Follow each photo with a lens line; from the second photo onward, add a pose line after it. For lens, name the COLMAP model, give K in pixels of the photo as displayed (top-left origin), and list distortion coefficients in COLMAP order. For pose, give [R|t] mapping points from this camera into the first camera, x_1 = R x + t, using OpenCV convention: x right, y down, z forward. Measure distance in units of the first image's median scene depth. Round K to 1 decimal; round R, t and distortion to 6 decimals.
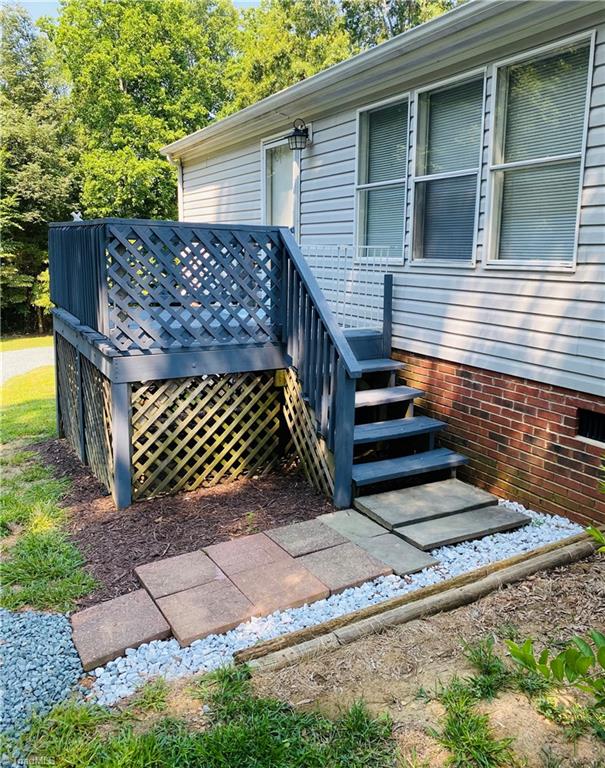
lens RADIAL K [[594.9, 0, 323.8], [0, 594.9, 362.9], [0, 0, 1]] dist [0.004545, -0.003224]
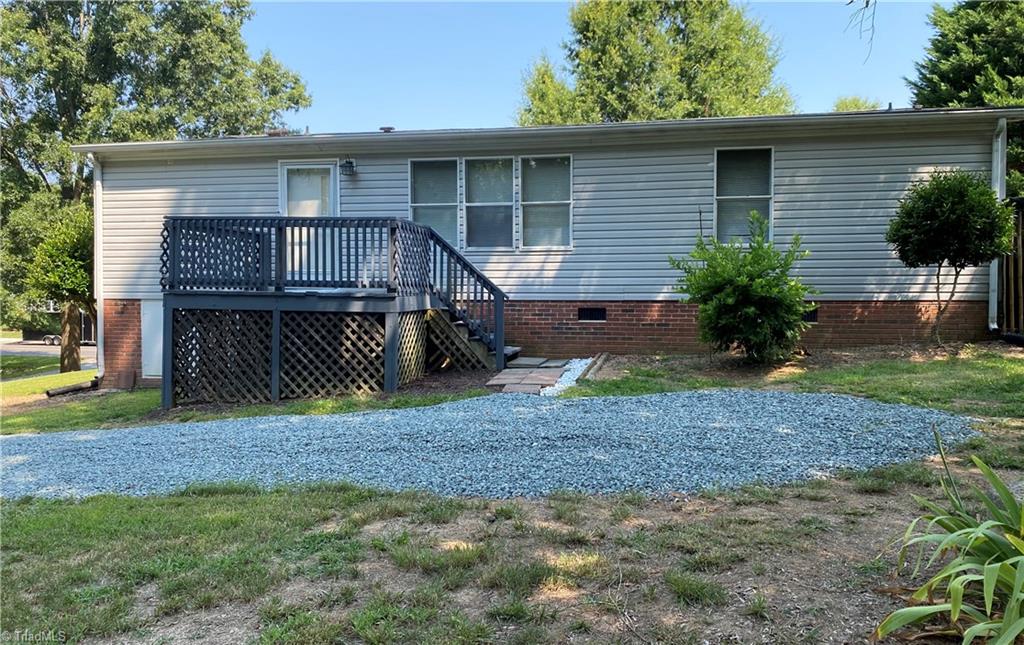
lens RADIAL K [[782.0, 0, 481.1], [0, 782.0, 298.3], [0, 0, 1]] dist [0.140535, -0.293492]
pose [[0.663308, -0.024199, 0.747955, -1.713279], [0.149164, 0.983696, -0.100457, 0.235978], [-0.733330, 0.178202, 0.656104, -0.587442]]
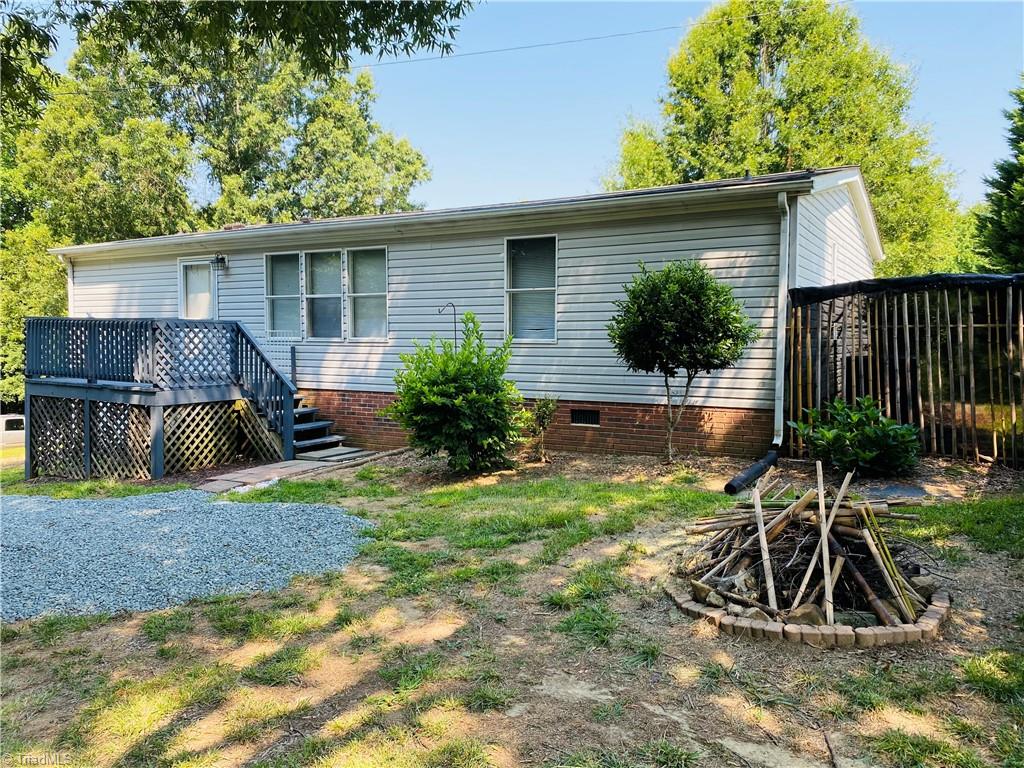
lens RADIAL K [[778.8, 0, 512.0], [0, 778.8, 384.0], [0, 0, 1]] dist [0.010061, -0.001872]
pose [[0.864956, -0.041000, 0.500170, -0.559477], [0.102056, 0.990201, -0.095319, 0.284512], [-0.491361, 0.133493, 0.860665, -1.489213]]
